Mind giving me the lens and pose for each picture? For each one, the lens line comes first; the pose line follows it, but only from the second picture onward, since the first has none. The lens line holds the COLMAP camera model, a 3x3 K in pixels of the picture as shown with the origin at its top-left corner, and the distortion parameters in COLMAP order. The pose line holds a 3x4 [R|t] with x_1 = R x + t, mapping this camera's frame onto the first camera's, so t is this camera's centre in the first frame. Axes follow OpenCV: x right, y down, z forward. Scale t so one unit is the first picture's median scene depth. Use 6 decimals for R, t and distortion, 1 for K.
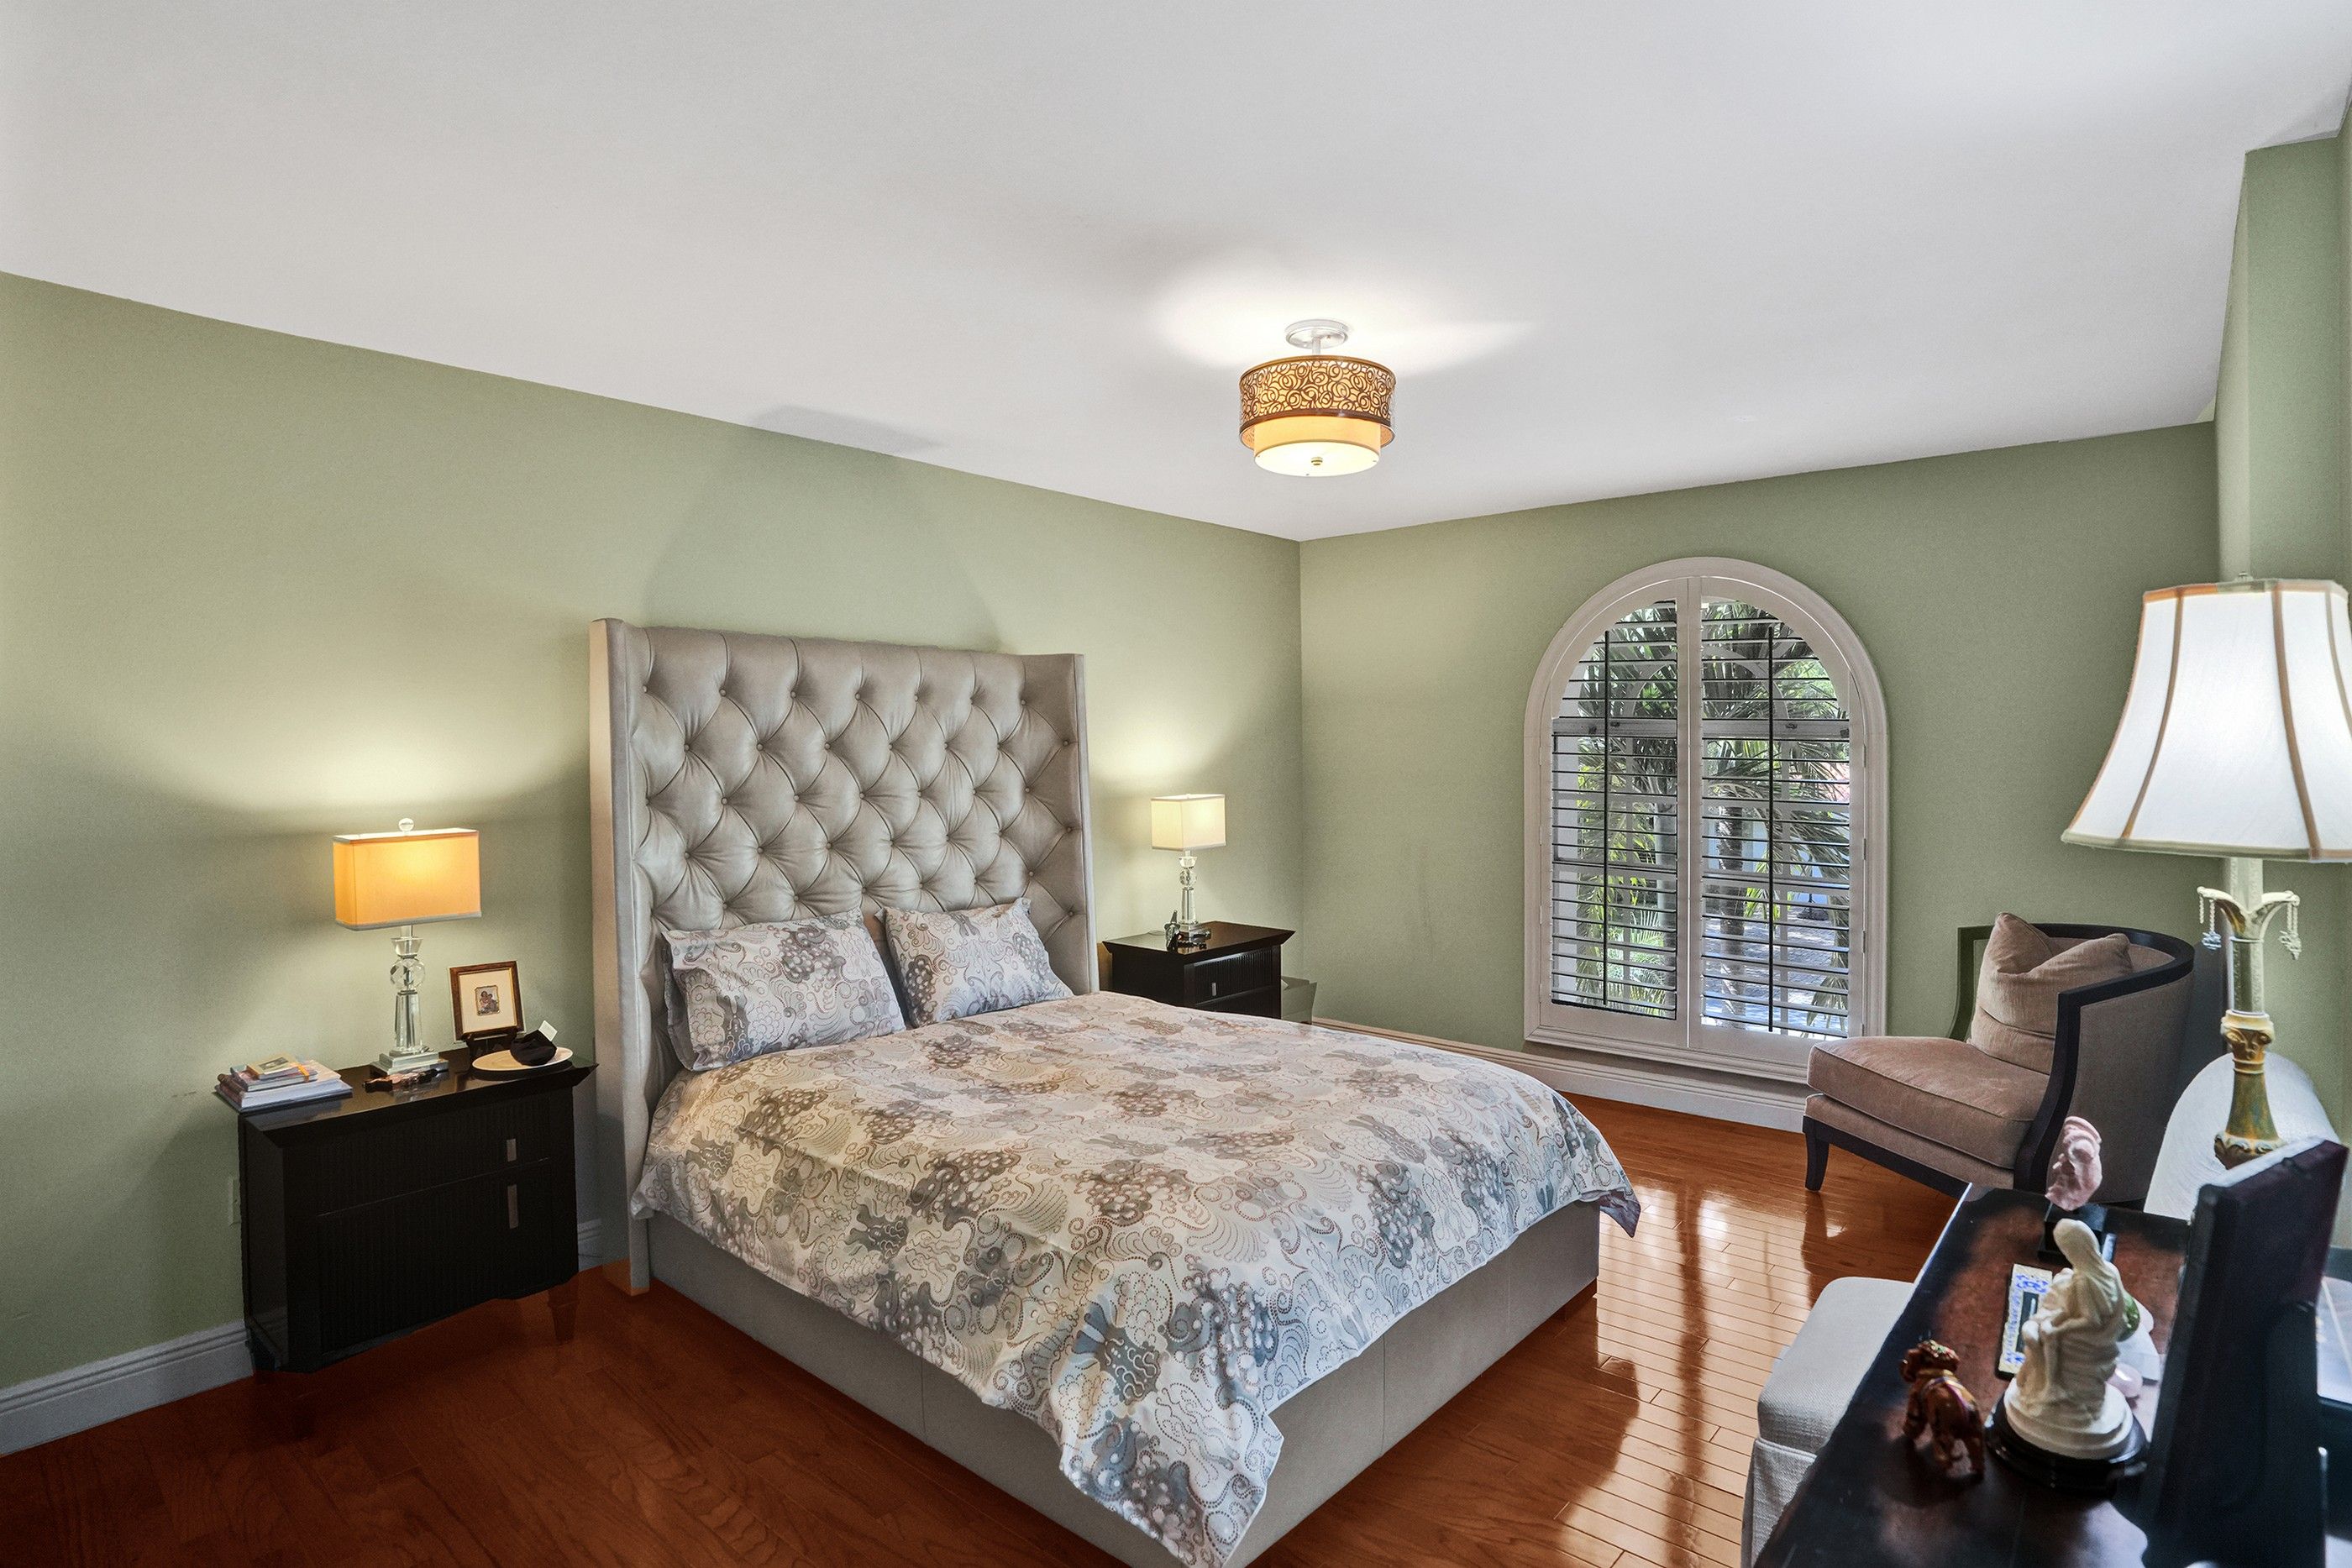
lens RADIAL K [[1165.5, 0, 1191.8], [0, 1165.5, 784.5], [0, 0, 1]] dist [-0.072393, 0.034882]
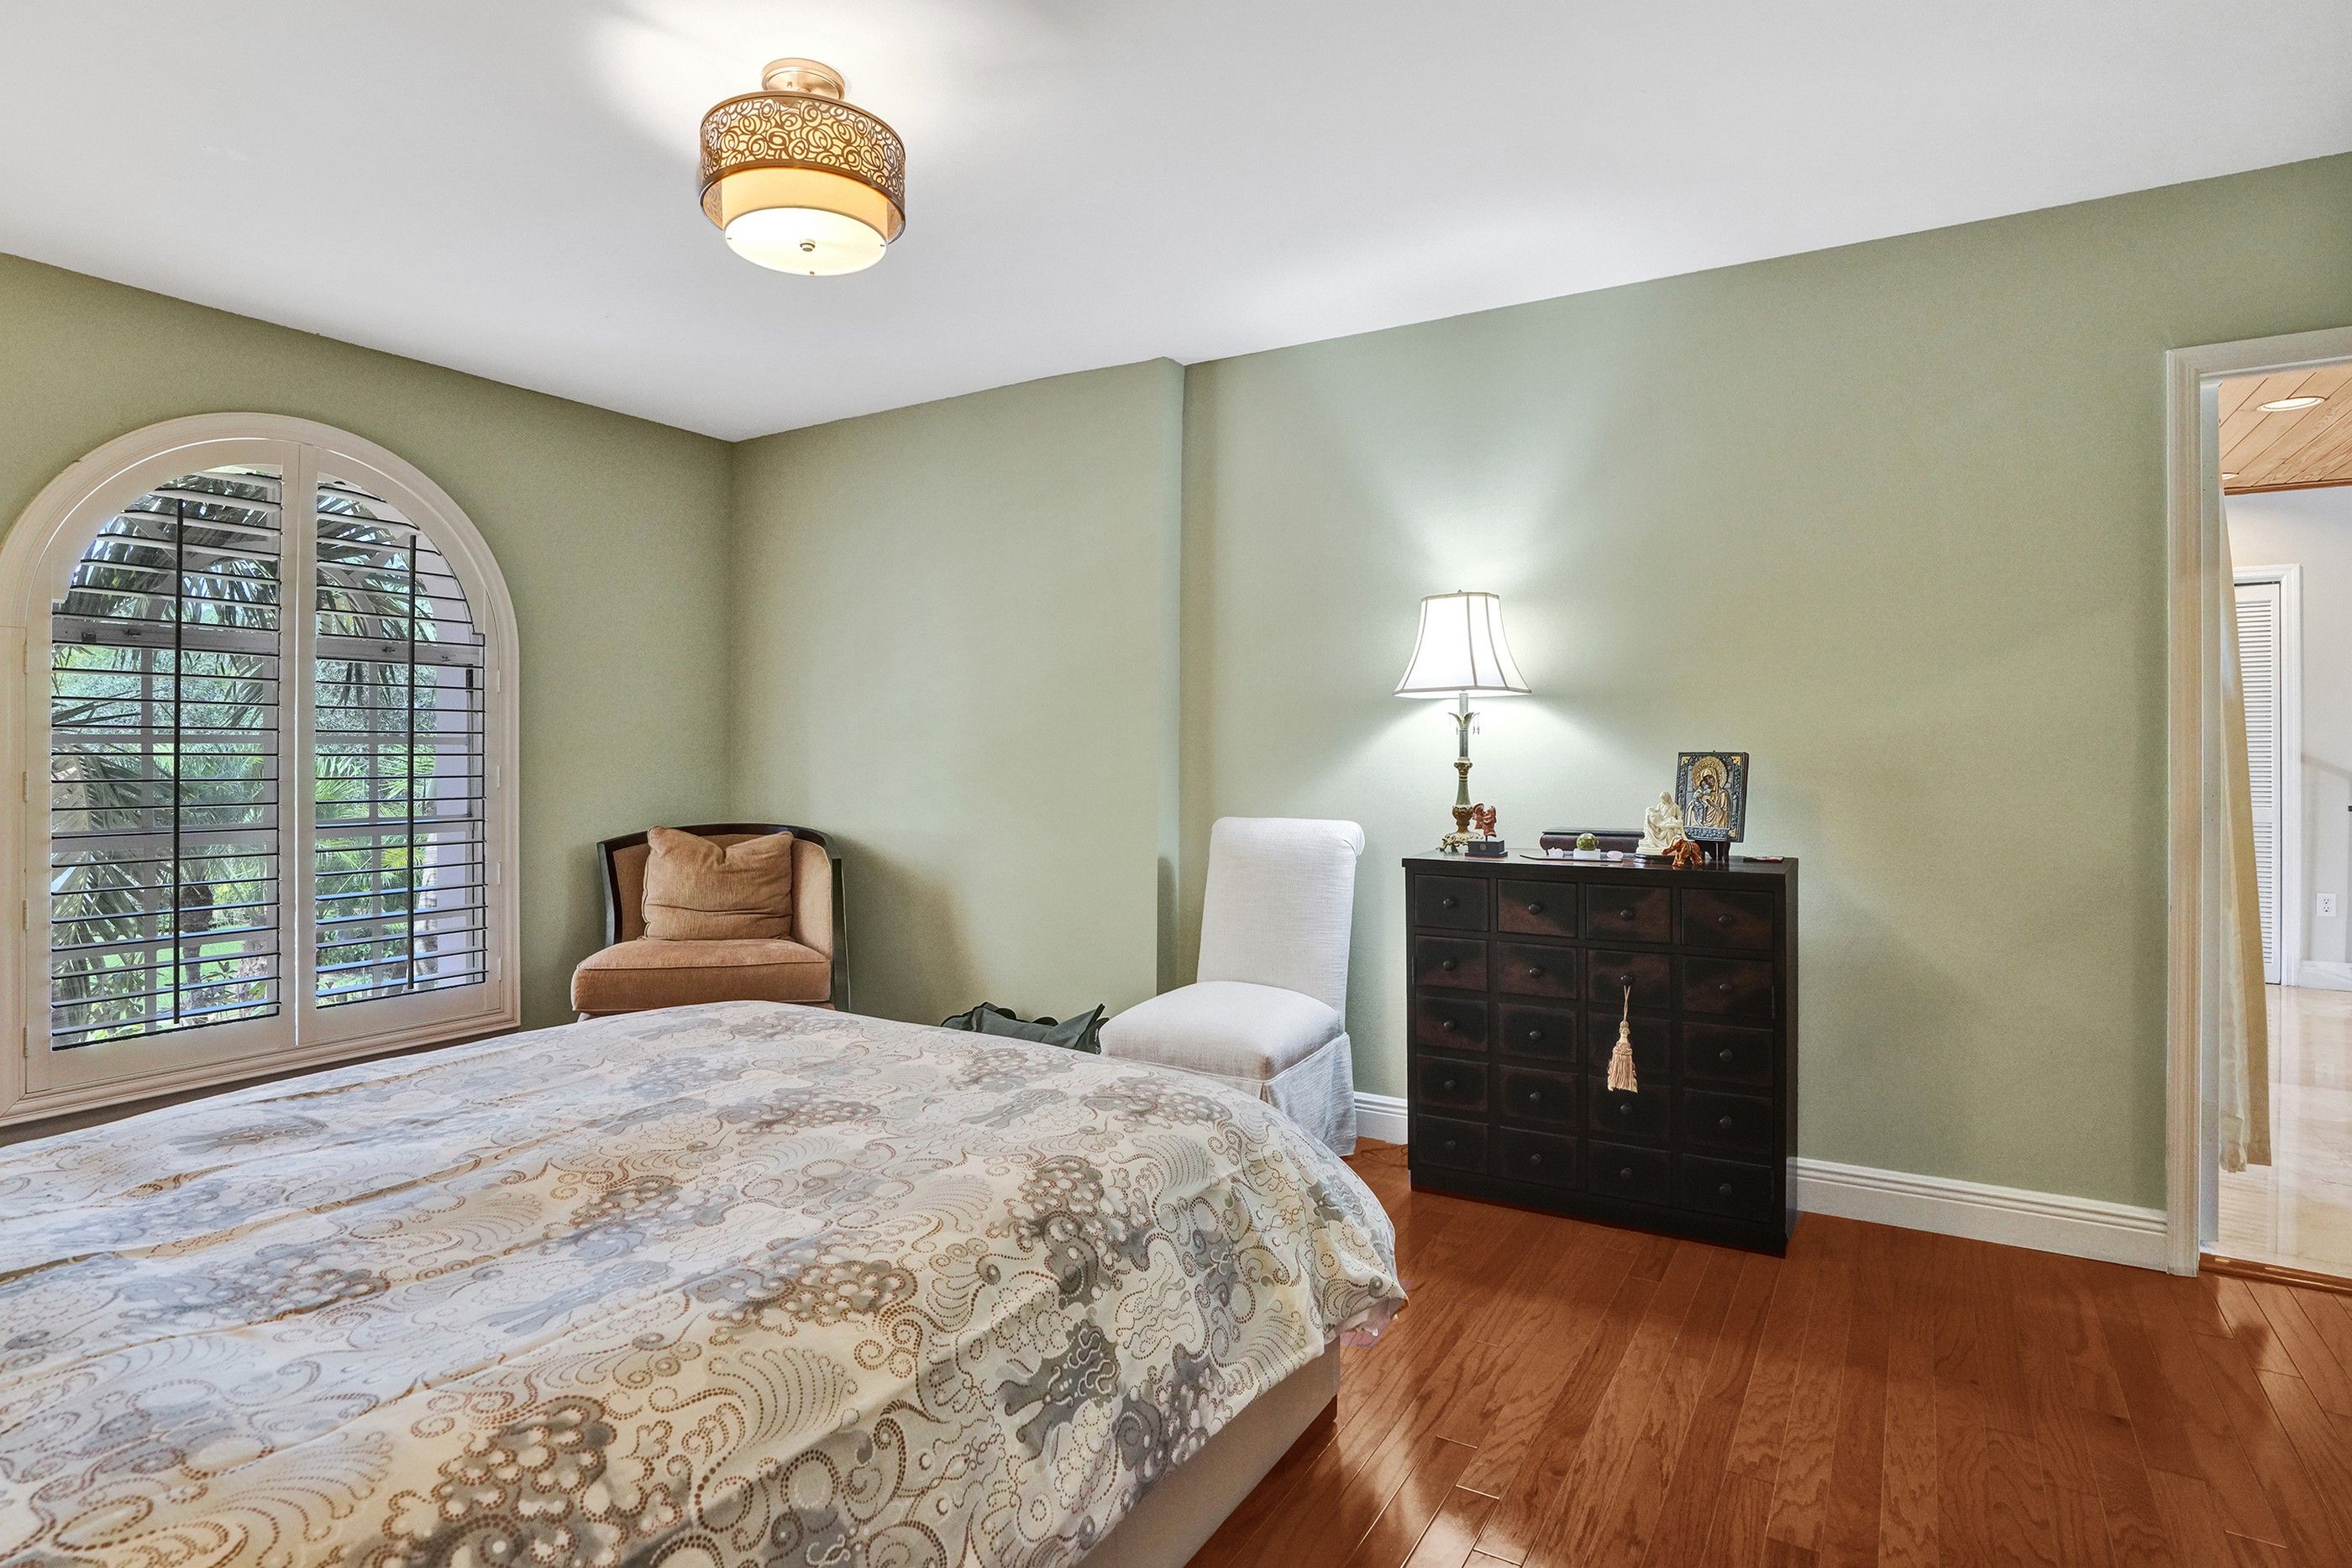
lens RADIAL K [[1165.5, 0, 1191.8], [0, 1165.5, 784.5], [0, 0, 1]] dist [-0.072393, 0.034882]
pose [[-0.145147, -0.026464, 0.989056, -0.764427], [0.025905, 0.999198, 0.030537, 0.077642], [-0.989071, 0.030054, -0.144345, 0.936028]]
